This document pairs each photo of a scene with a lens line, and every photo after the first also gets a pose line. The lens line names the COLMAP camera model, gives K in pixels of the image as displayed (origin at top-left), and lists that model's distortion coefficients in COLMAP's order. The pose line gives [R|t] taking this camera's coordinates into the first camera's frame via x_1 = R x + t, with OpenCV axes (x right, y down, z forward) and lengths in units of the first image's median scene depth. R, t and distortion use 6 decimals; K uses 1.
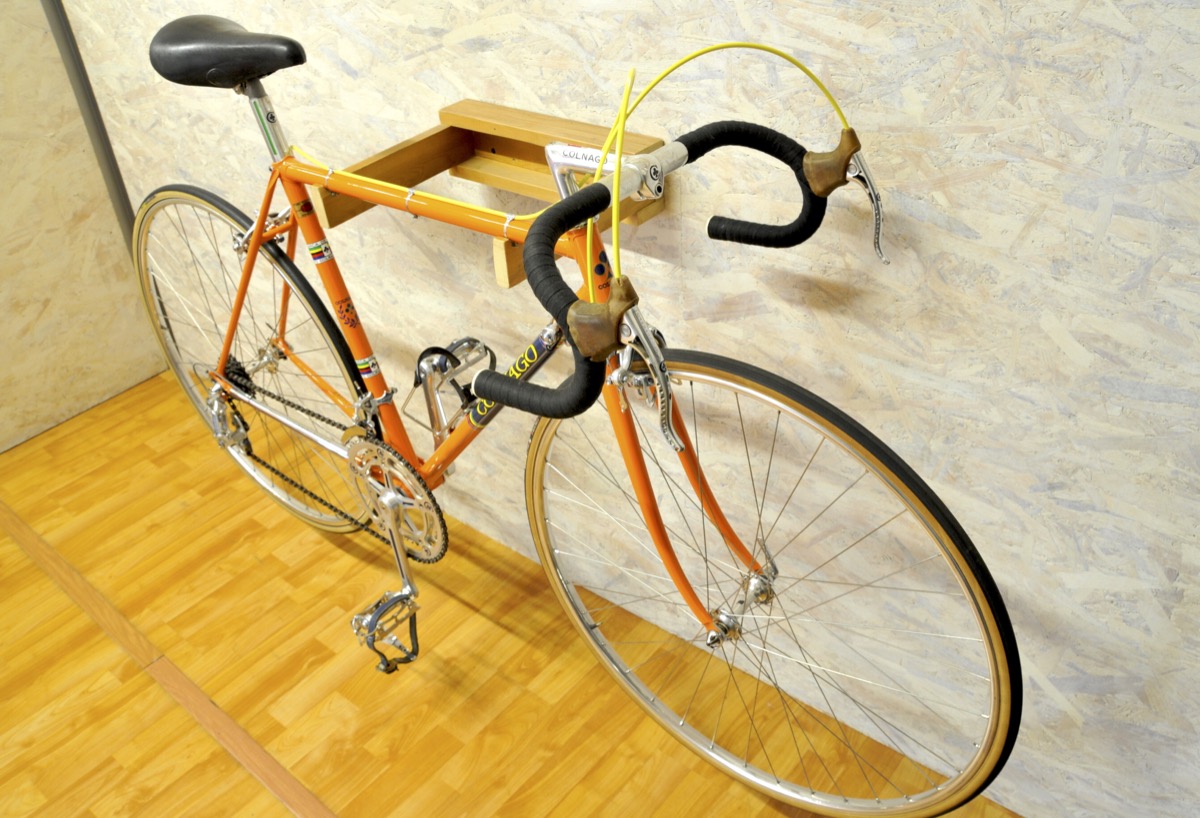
lens RADIAL K [[999.7, 0, 600.0], [0, 999.7, 409.0], [0, 0, 1]] dist [-0.106402, 0.007610]
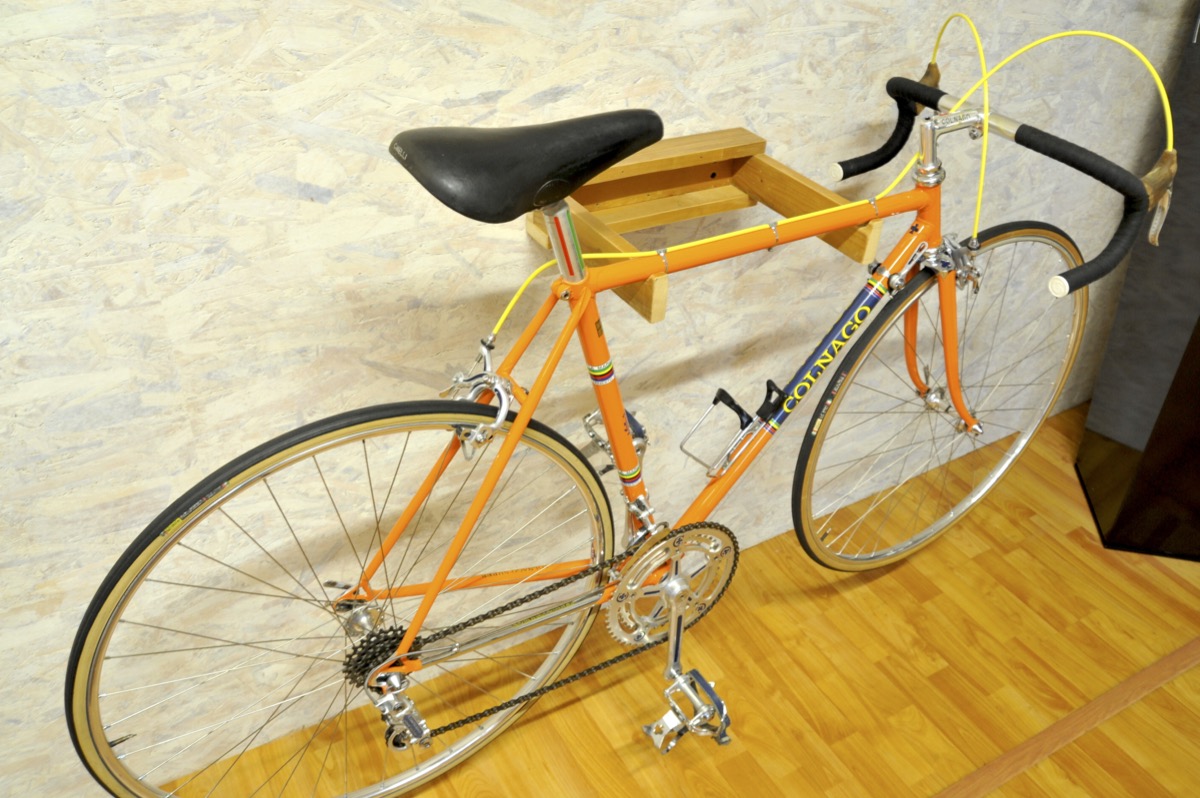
lens RADIAL K [[966.8, 0, 596.5], [0, 966.8, 425.7], [0, 0, 1]] dist [-0.102626, 0.008927]
pose [[0.345681, -0.493733, 0.797955, -0.959890], [0.480776, 0.823472, 0.301245, -0.368592], [-0.805828, 0.279503, 0.522034, 0.602887]]
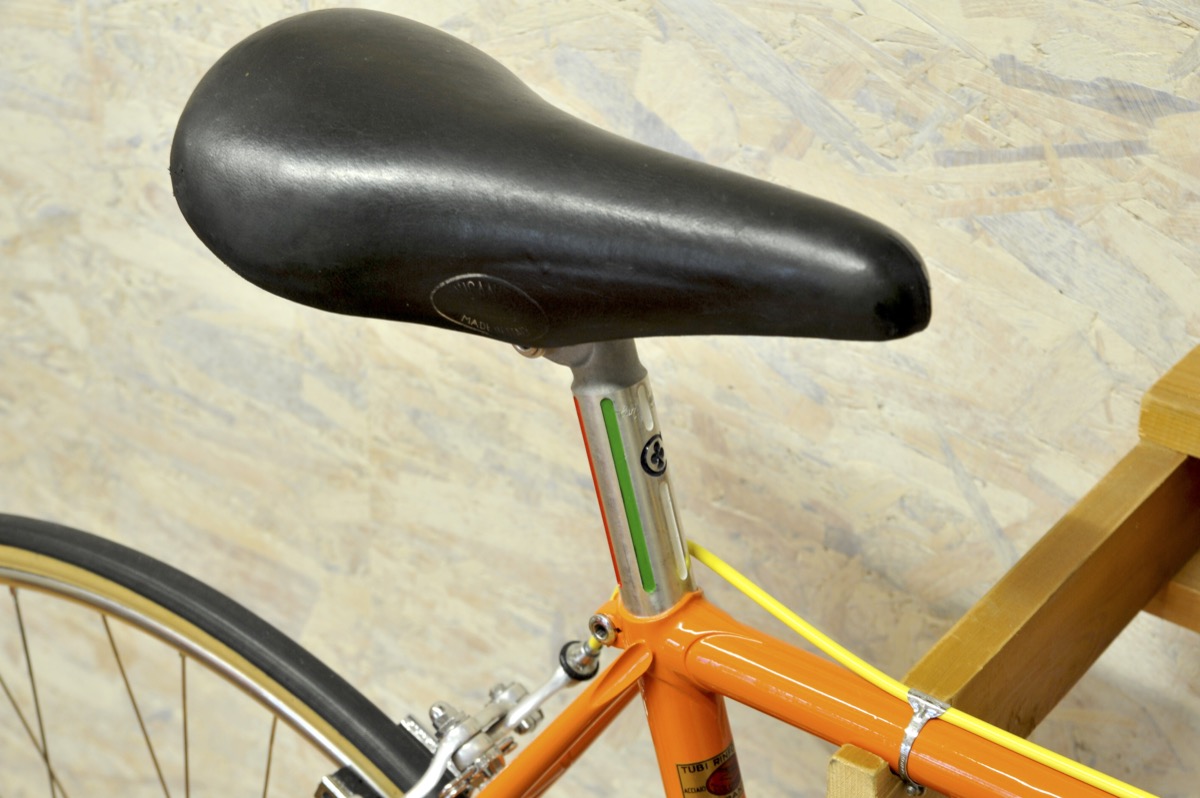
lens RADIAL K [[2411.2, 0, 641.9], [0, 2411.2, 424.6], [0, 0, 1]] dist [0.284311, 0.187108]
pose [[0.995096, 0.048878, 0.085990, -0.373272], [-0.042502, 0.996317, -0.074477, -0.244648], [-0.089313, 0.070457, 0.993508, 0.344053]]
